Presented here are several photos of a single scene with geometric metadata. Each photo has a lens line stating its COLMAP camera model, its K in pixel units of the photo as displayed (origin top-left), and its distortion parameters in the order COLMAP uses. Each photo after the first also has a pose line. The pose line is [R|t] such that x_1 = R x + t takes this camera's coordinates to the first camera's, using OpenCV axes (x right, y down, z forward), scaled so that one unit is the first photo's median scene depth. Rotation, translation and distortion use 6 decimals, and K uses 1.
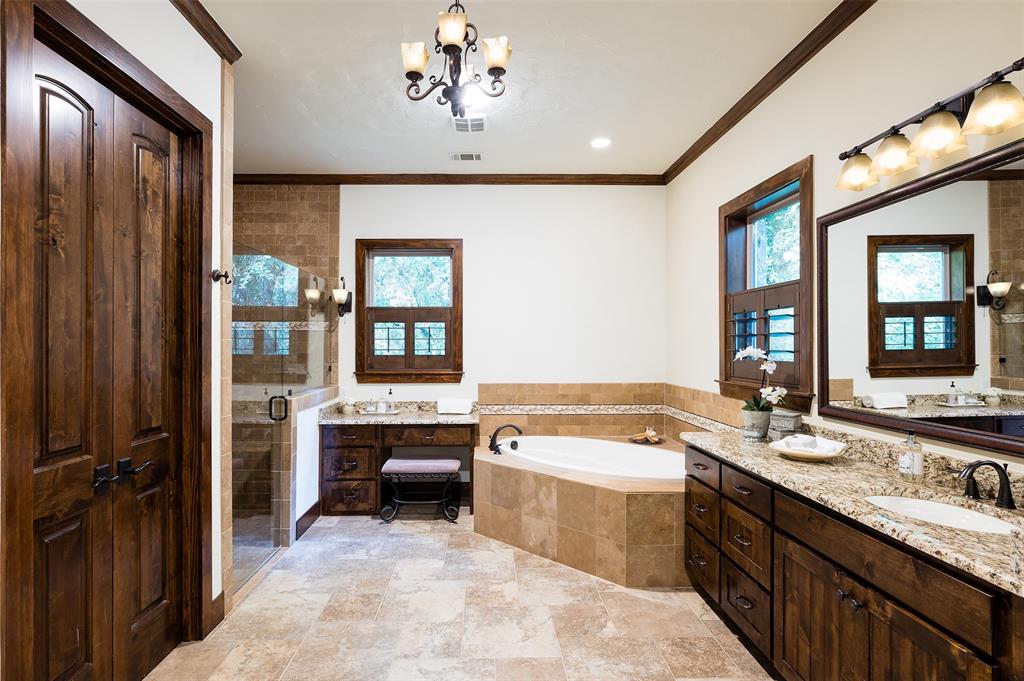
lens RADIAL K [[504.2, 0, 509.5], [0, 504.2, 340.0], [0, 0, 1]] dist [-0.000288, -0.000007]
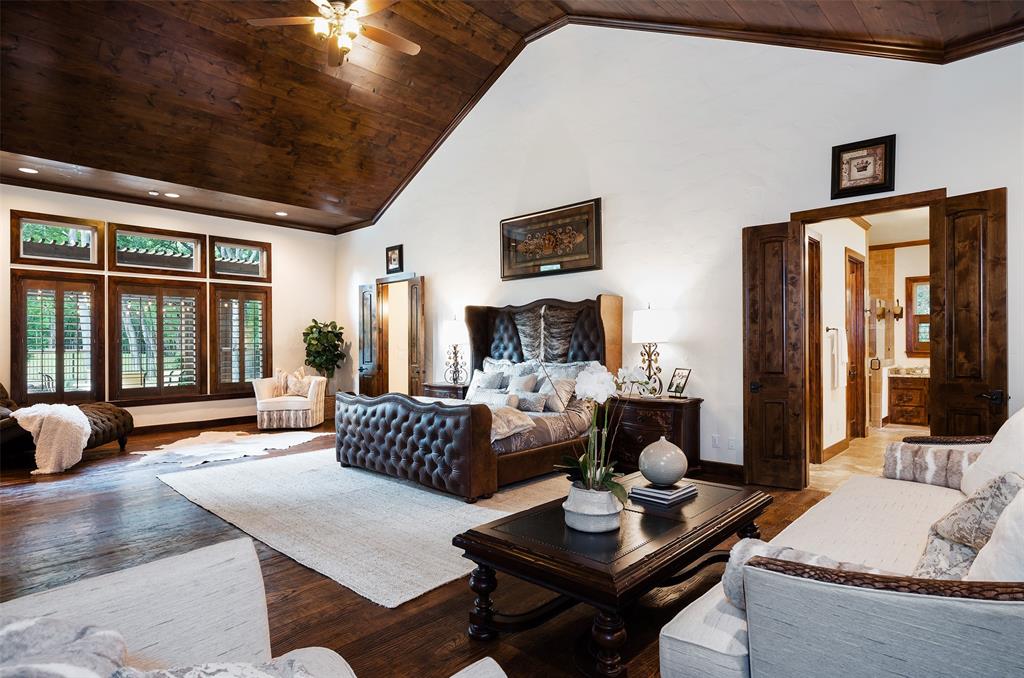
lens RADIAL K [[540.7, 0, 507.2], [0, 540.7, 343.3], [0, 0, 1]] dist [0.007793, 0.001000]
pose [[0.693877, -0.001829, -0.720092, 0.104249], [0.005515, 0.999981, 0.002774, 0.021596], [0.720073, -0.005897, 0.693873, -1.384234]]
